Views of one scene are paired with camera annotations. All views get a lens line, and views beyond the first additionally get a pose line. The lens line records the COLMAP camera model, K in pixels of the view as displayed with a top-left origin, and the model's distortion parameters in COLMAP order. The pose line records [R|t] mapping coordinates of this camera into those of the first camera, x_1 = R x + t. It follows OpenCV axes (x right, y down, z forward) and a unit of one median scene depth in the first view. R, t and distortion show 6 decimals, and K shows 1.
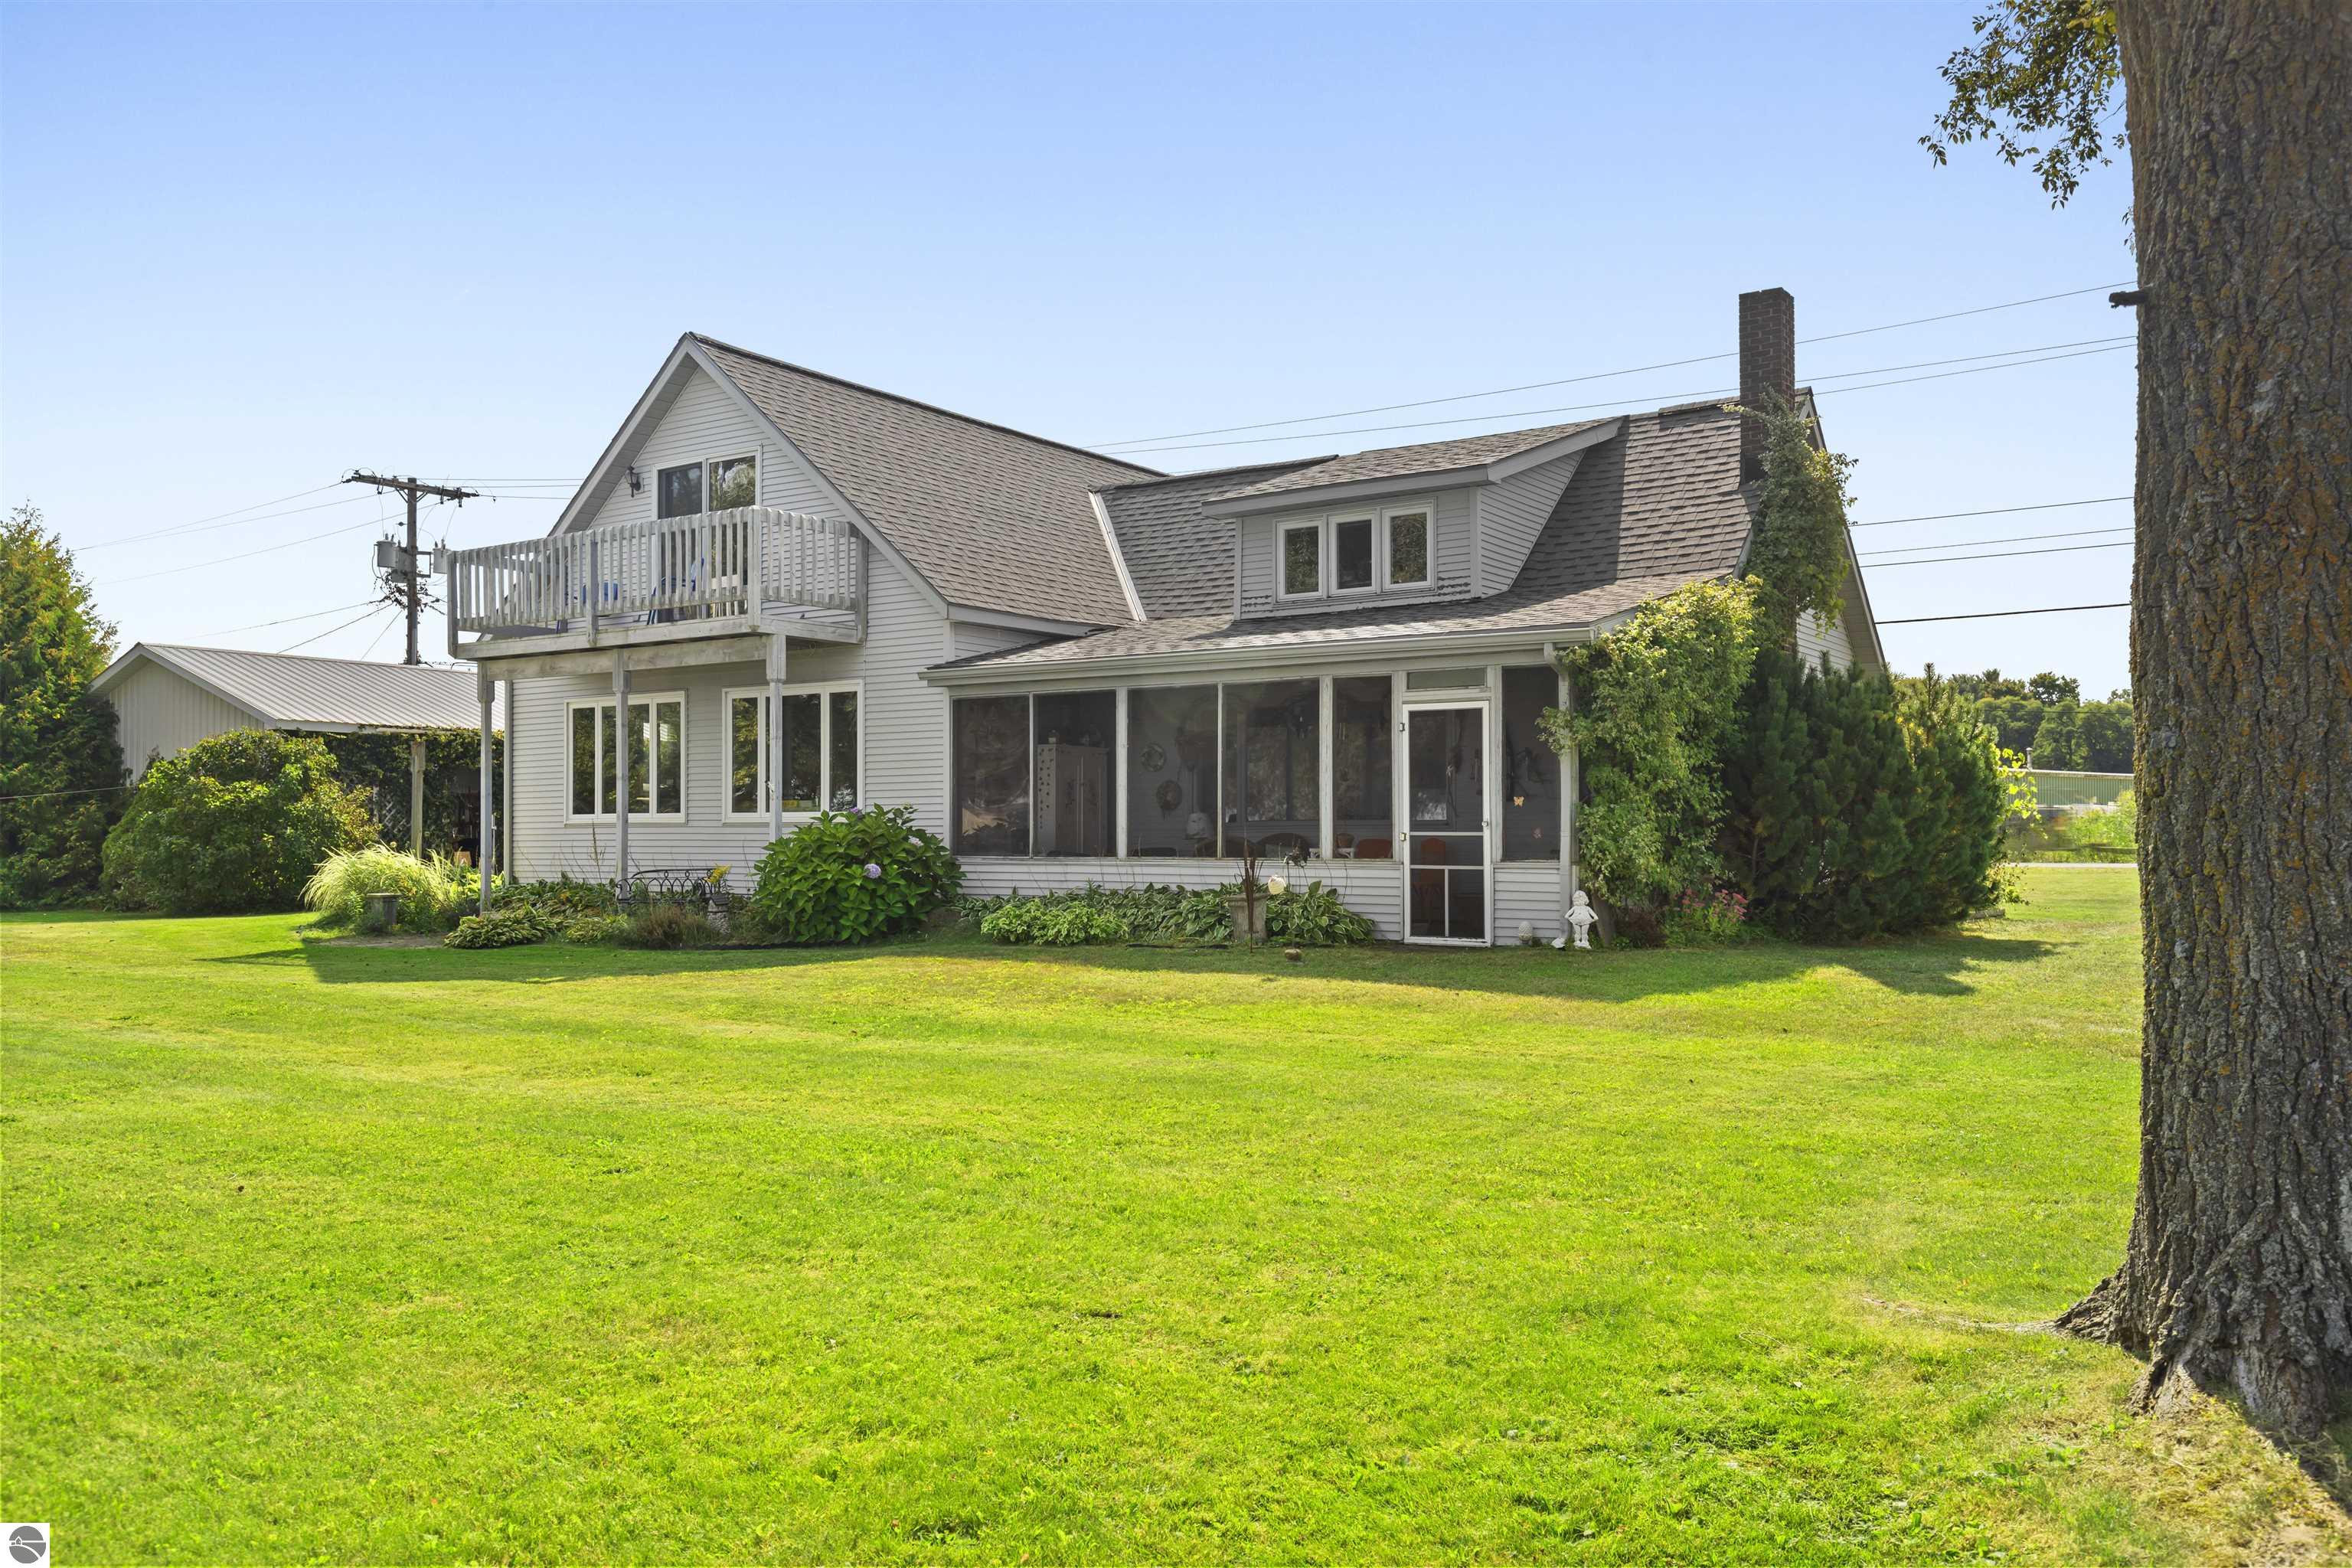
lens RADIAL K [[1753.1, 0, 1208.7], [0, 1753.1, 850.3], [0, 0, 1]] dist [-0.006677, -0.003805]
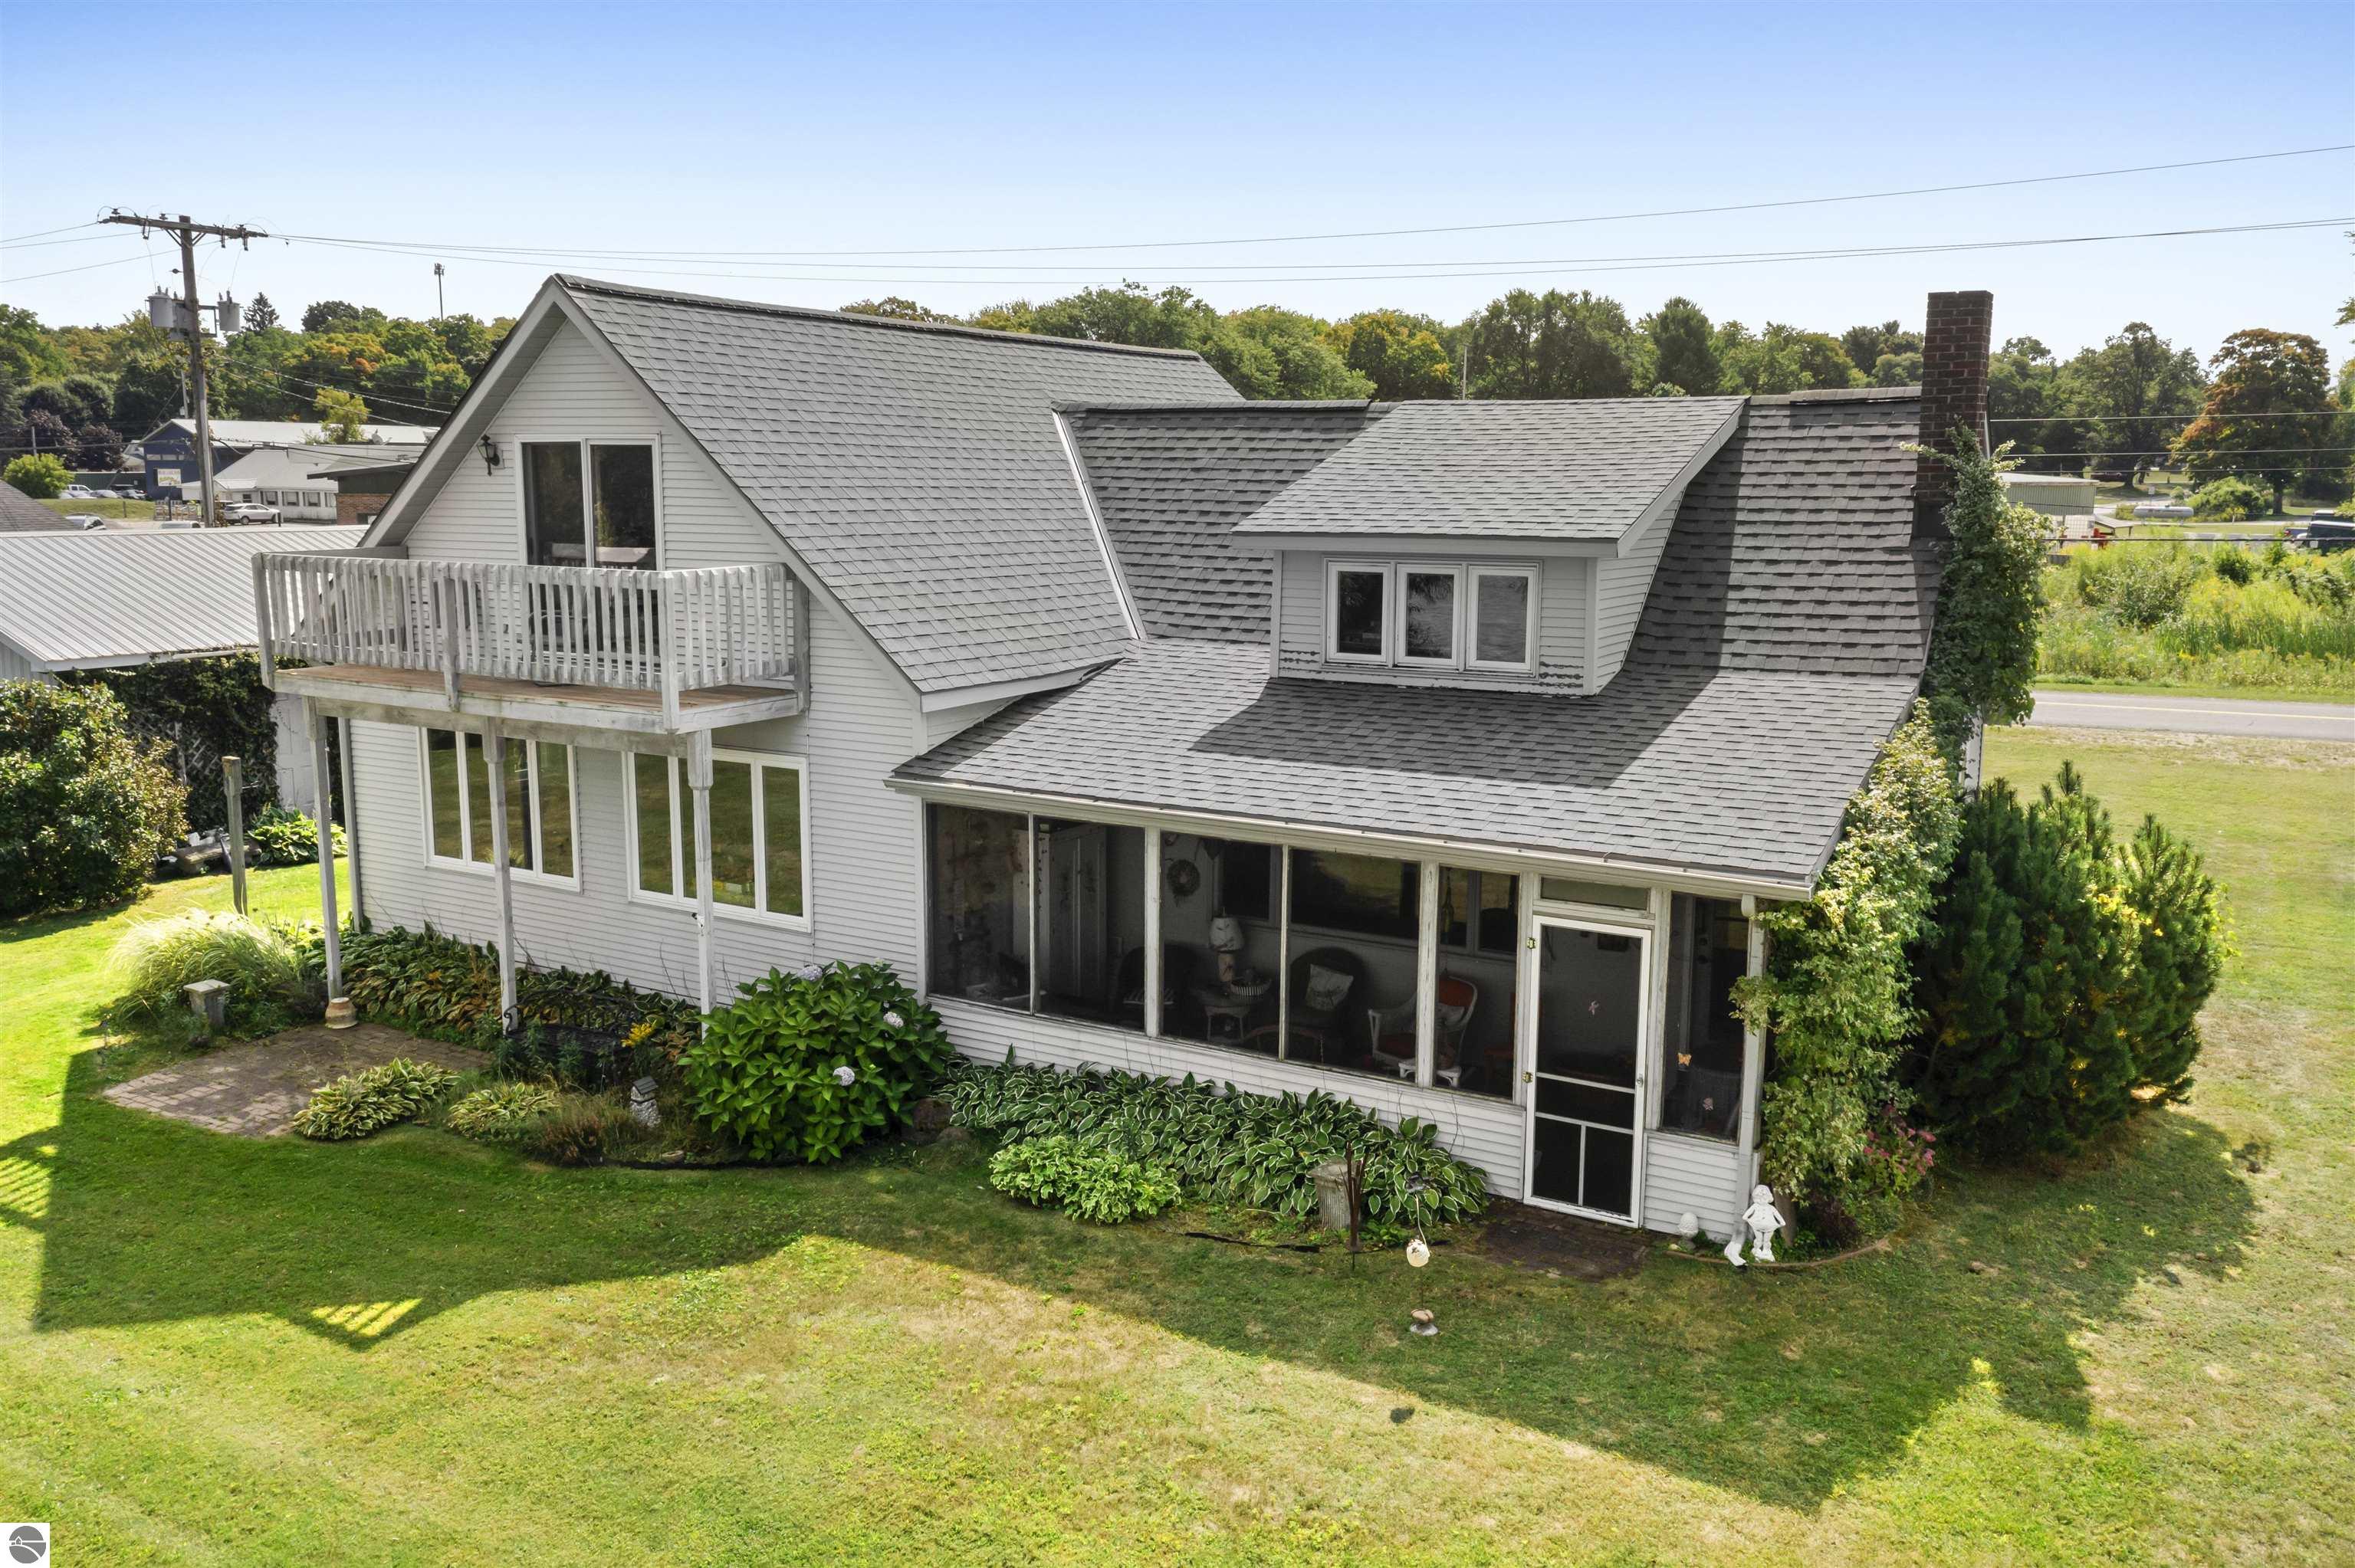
lens RADIAL K [[1803.7, 0, 1187.0], [0, 1803.7, 798.3], [0, 0, 1]] dist [-0.012989, 0.023964]
pose [[0.998002, -0.003891, 0.063061, -0.080124], [-0.006712, 0.985925, 0.167055, -0.227173], [-0.062824, -0.167145, 0.983929, 0.189692]]
